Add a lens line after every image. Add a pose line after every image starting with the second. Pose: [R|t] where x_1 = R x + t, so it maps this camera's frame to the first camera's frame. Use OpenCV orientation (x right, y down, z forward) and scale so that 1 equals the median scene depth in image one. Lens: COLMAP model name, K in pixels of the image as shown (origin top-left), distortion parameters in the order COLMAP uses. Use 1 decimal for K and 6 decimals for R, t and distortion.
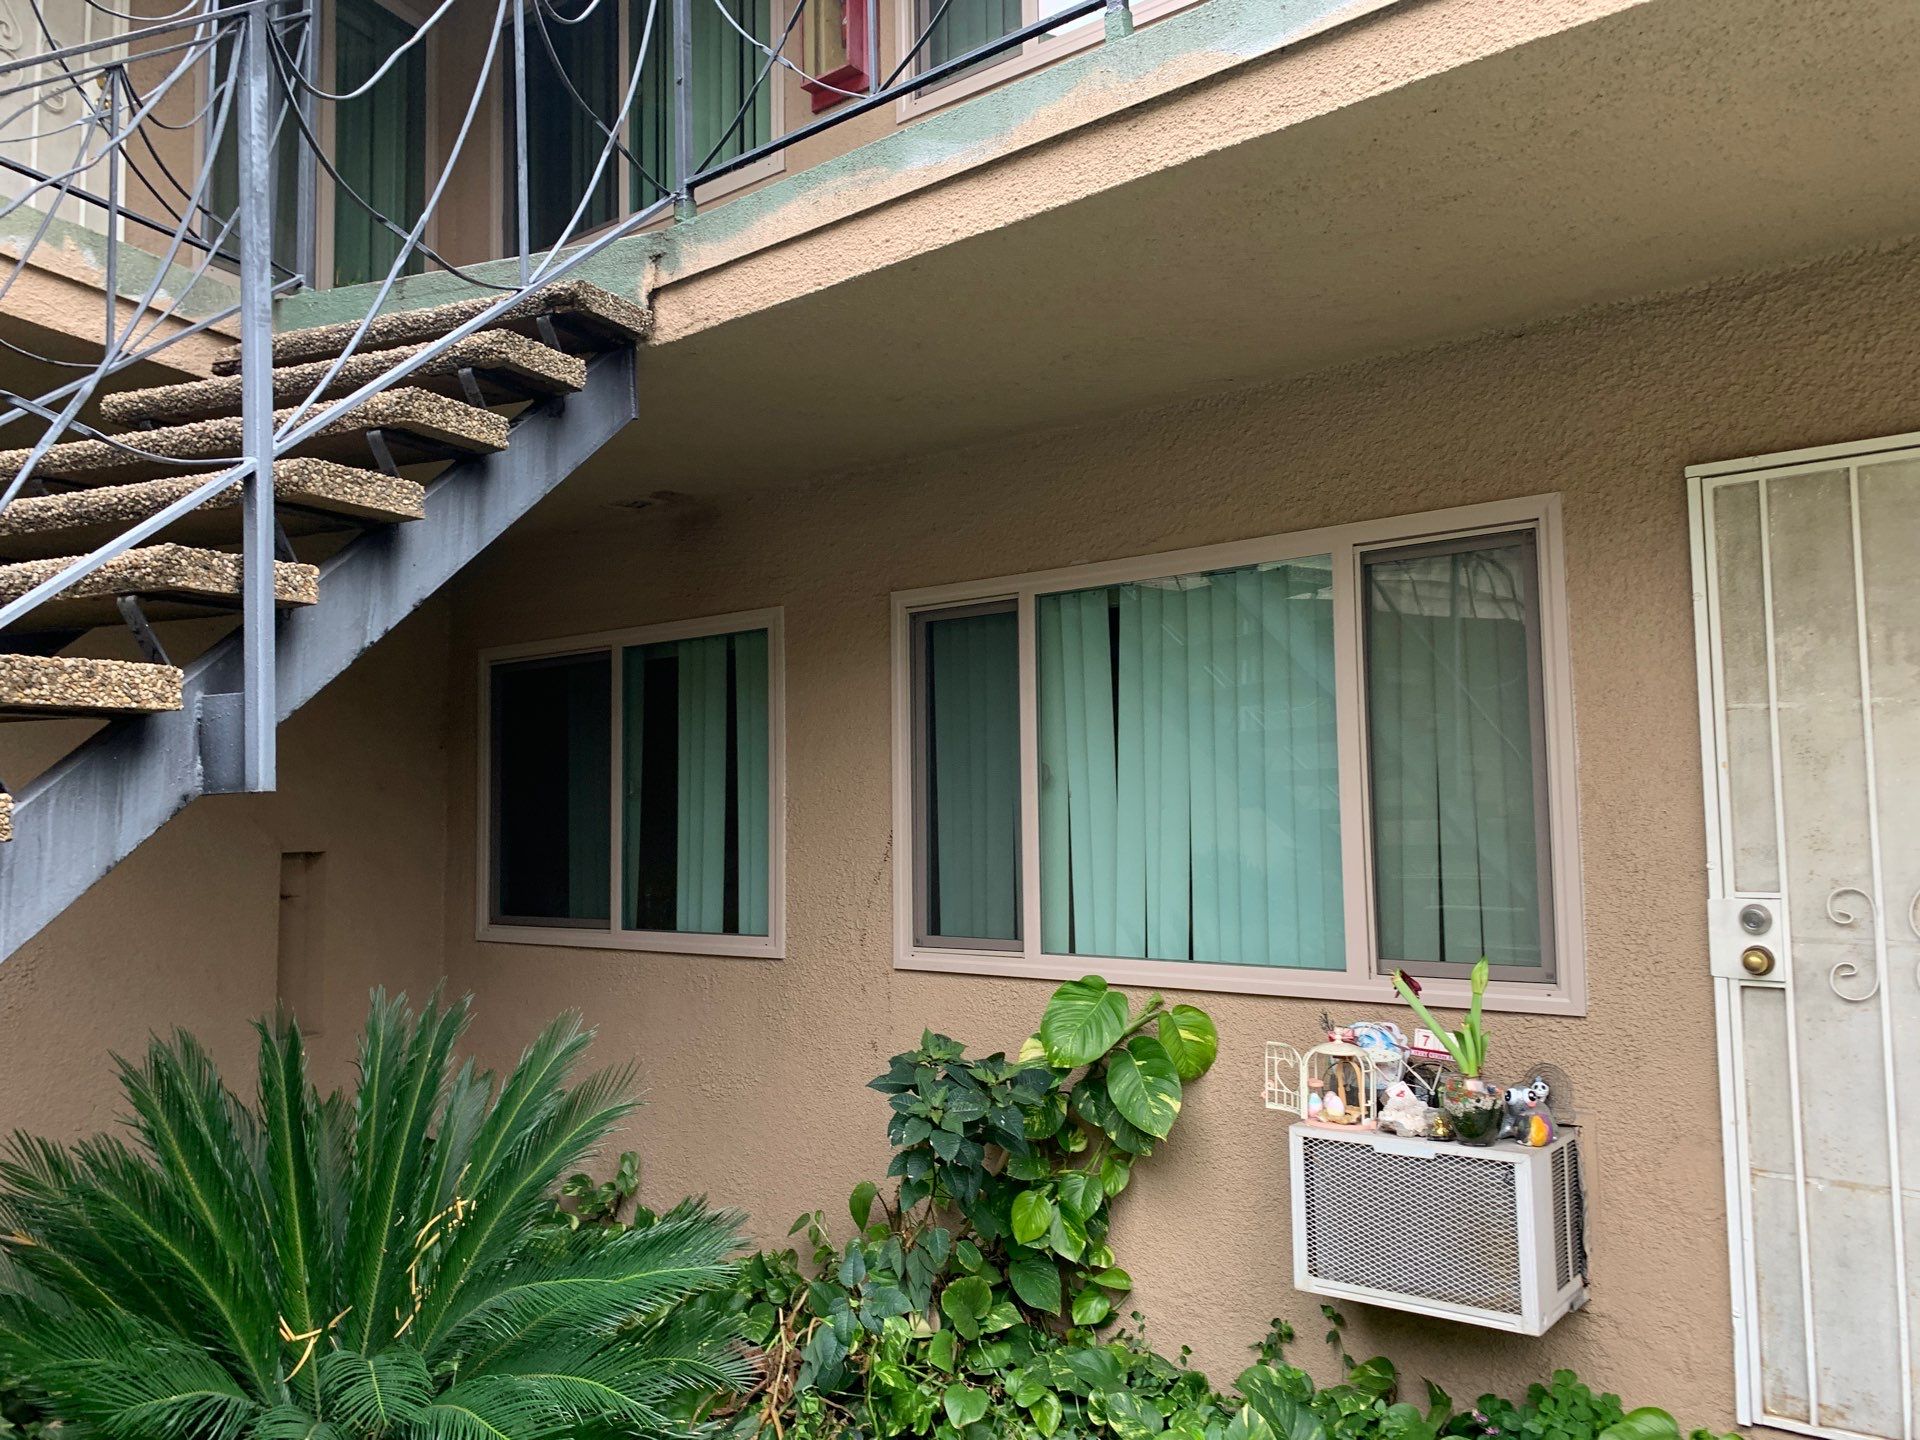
lens RADIAL K [[1430.2, 0, 960.0], [0, 1430.2, 720.0], [0, 0, 1]] dist [0.003019, -0.004248]
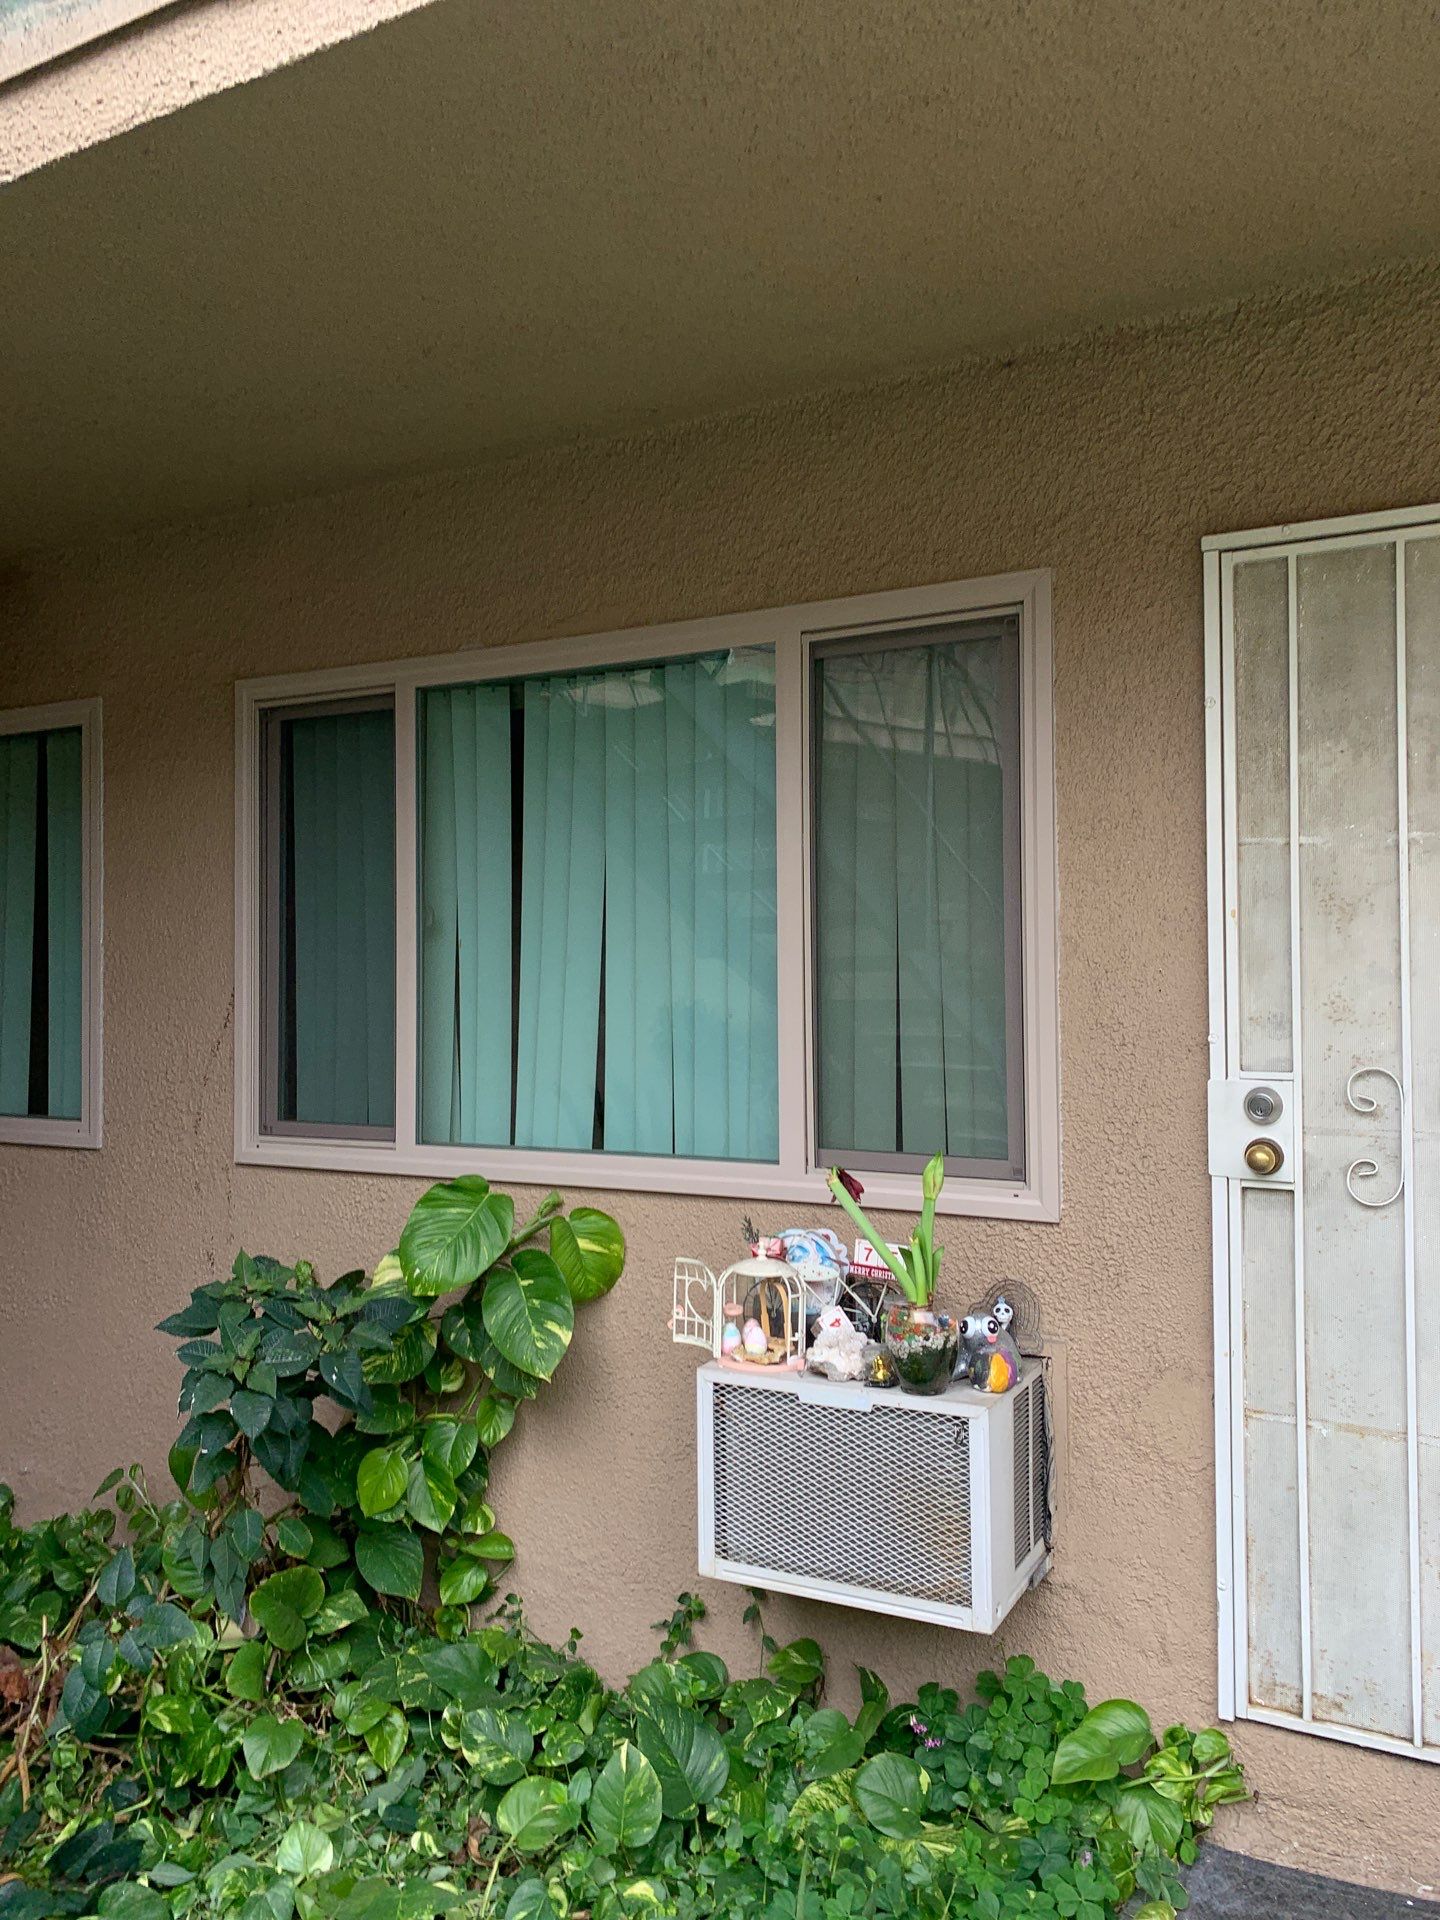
lens RADIAL K [[1387.2, 0, 720.0], [0, 1387.2, 960.0], [0, 0, 1]] dist [0.006925, -0.005157]
pose [[0.984963, 0.005886, 0.172665, 0.111142], [-0.017540, 0.997662, 0.066048, 0.010314], [-0.171872, -0.068083, 0.982764, 0.269629]]
